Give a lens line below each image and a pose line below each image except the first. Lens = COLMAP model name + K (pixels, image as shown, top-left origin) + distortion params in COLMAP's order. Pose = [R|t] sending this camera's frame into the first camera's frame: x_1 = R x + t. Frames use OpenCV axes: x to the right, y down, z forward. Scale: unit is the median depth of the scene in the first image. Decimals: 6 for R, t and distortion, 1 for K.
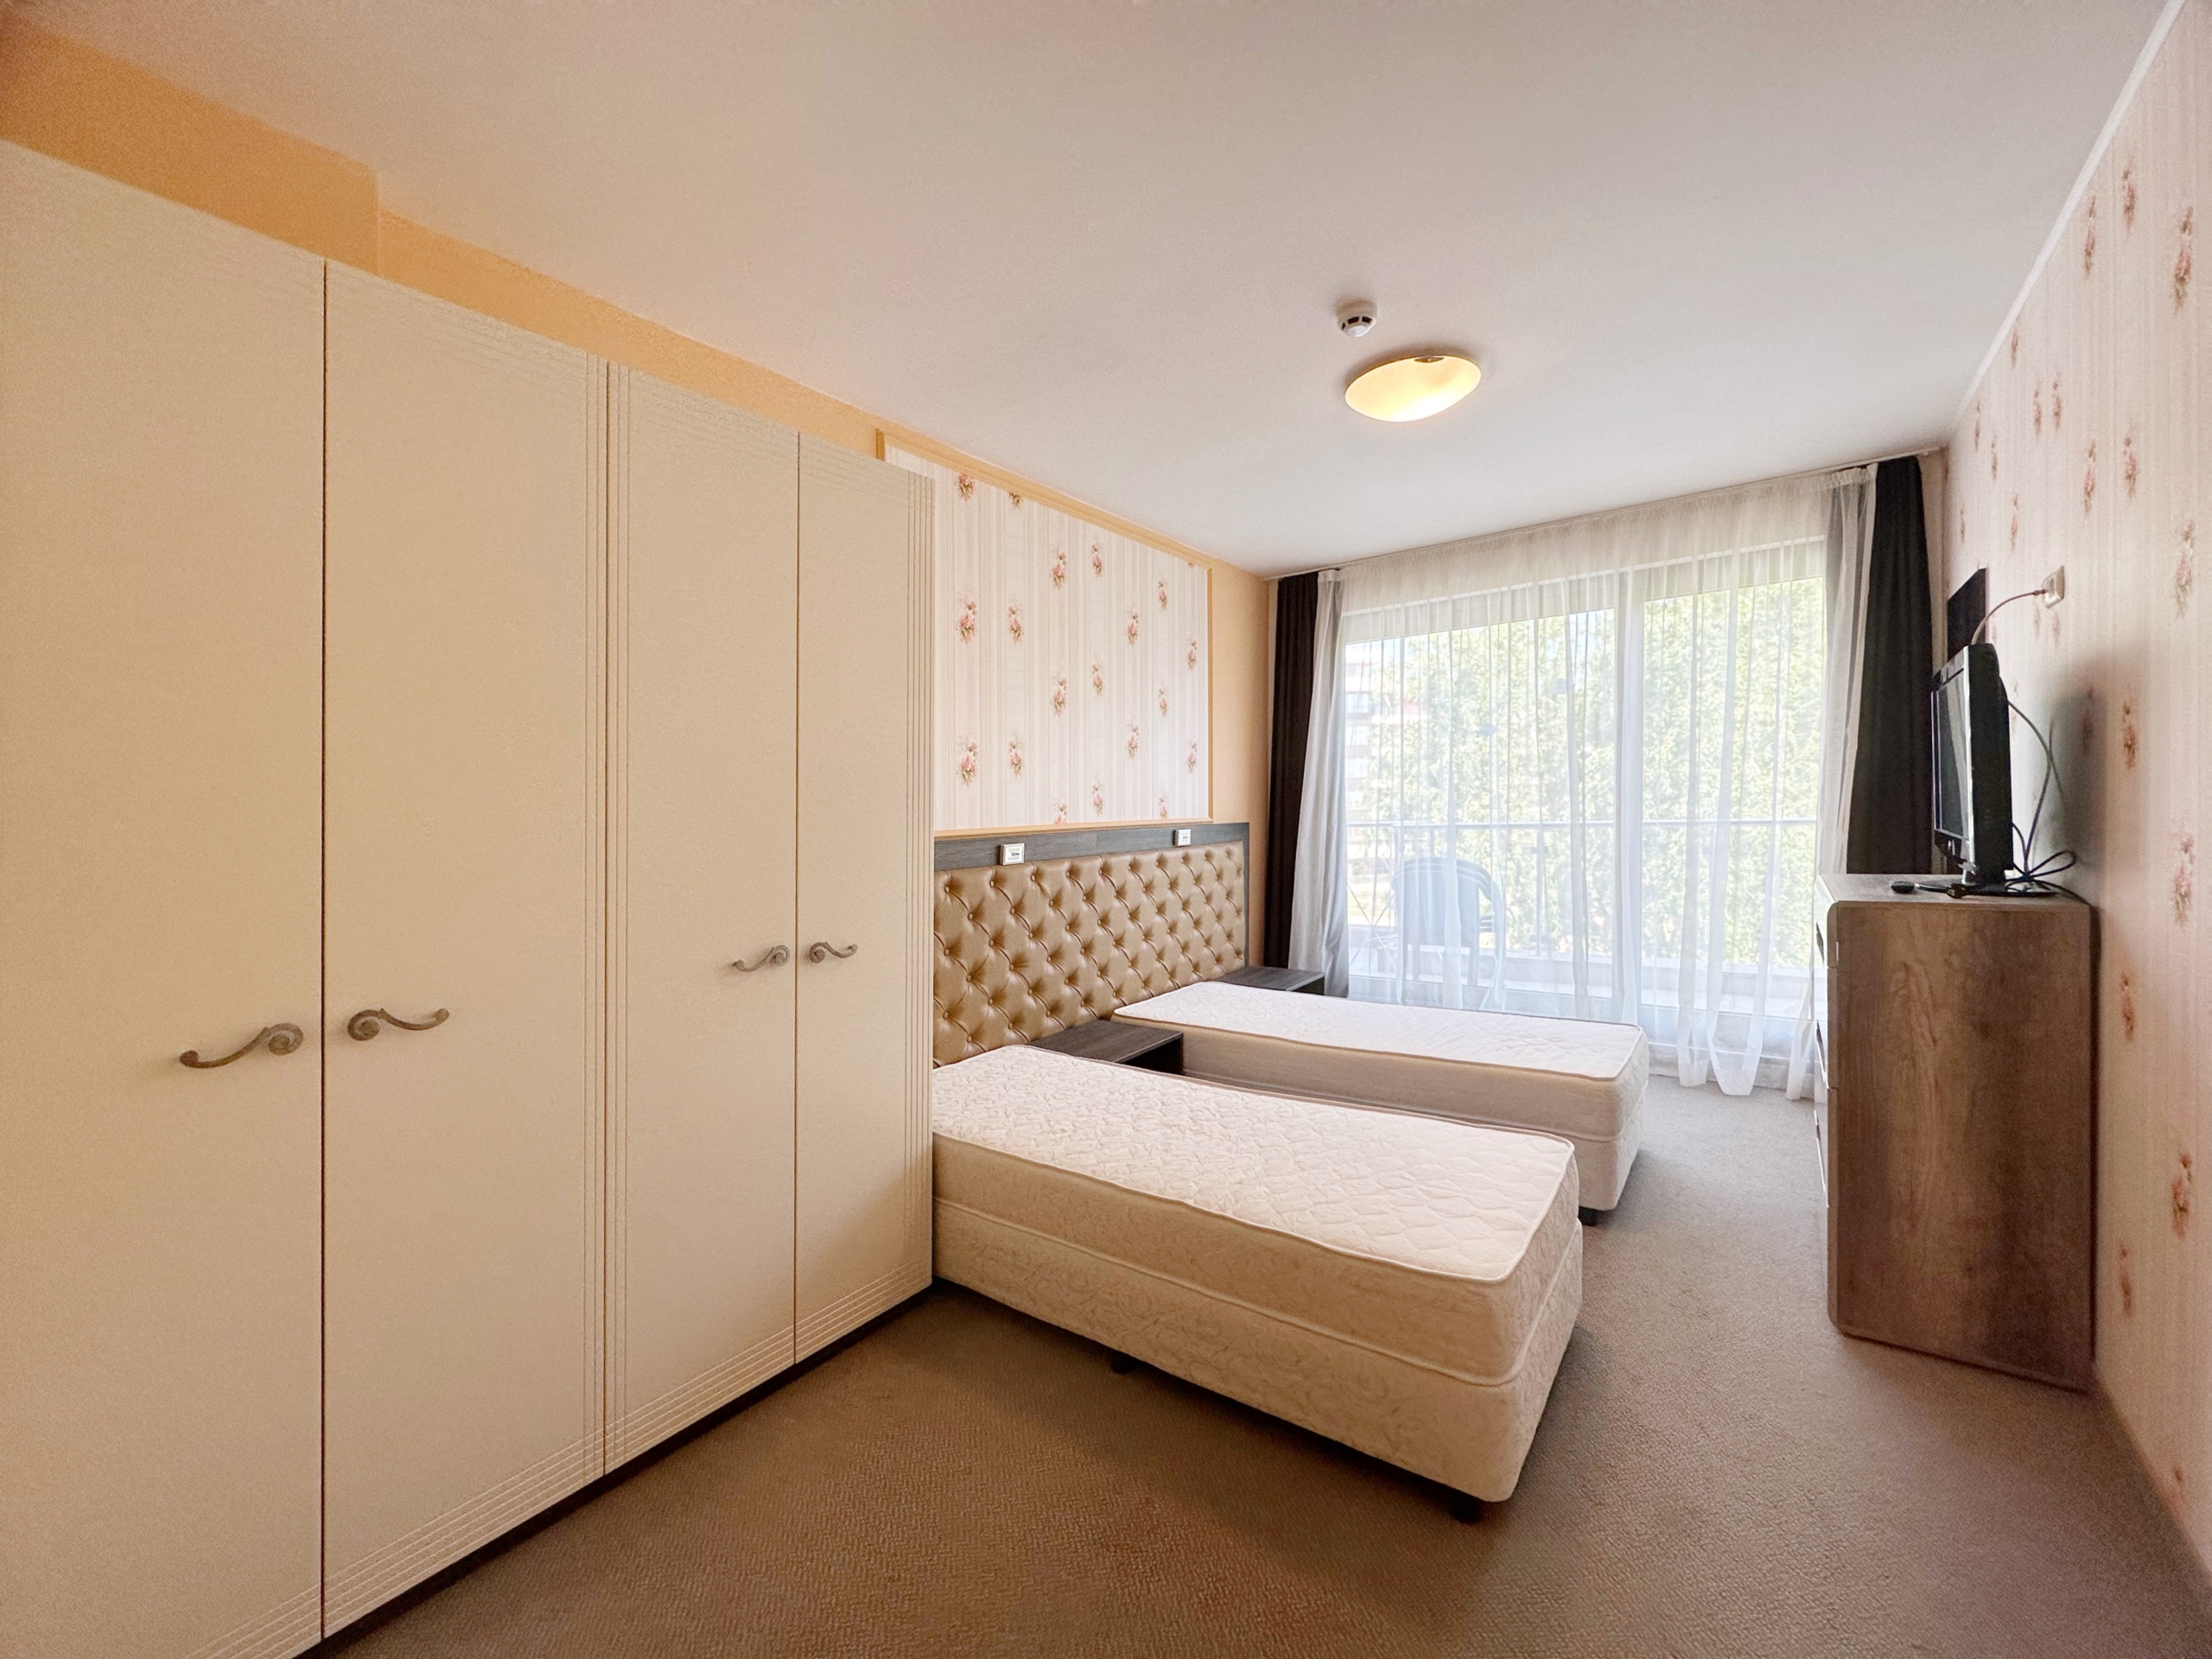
lens RADIAL K [[892.2, 0, 1089.5], [0, 892.2, 820.9], [0, 0, 1]] dist [0.001079, 0.000251]
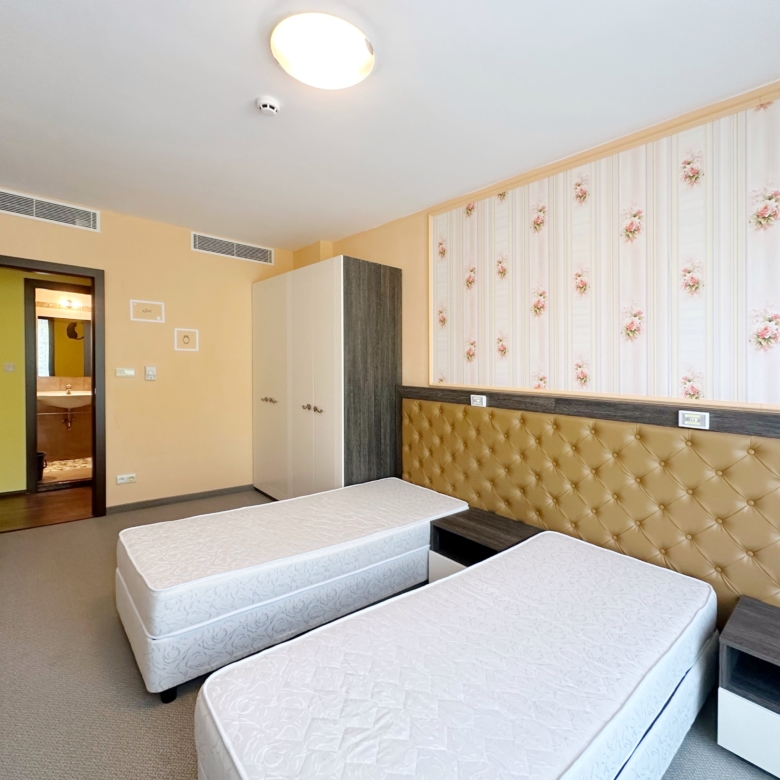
lens RADIAL K [[430.5, 0, 390.3], [0, 430.5, 371.4], [0, 0, 1]] dist [-0.002492, 0.000567]
pose [[-0.210369, 0.030341, -0.977151, 0.788077], [-0.038081, 0.998505, 0.039203, -0.049184], [0.976880, 0.045458, -0.208899, 0.989662]]
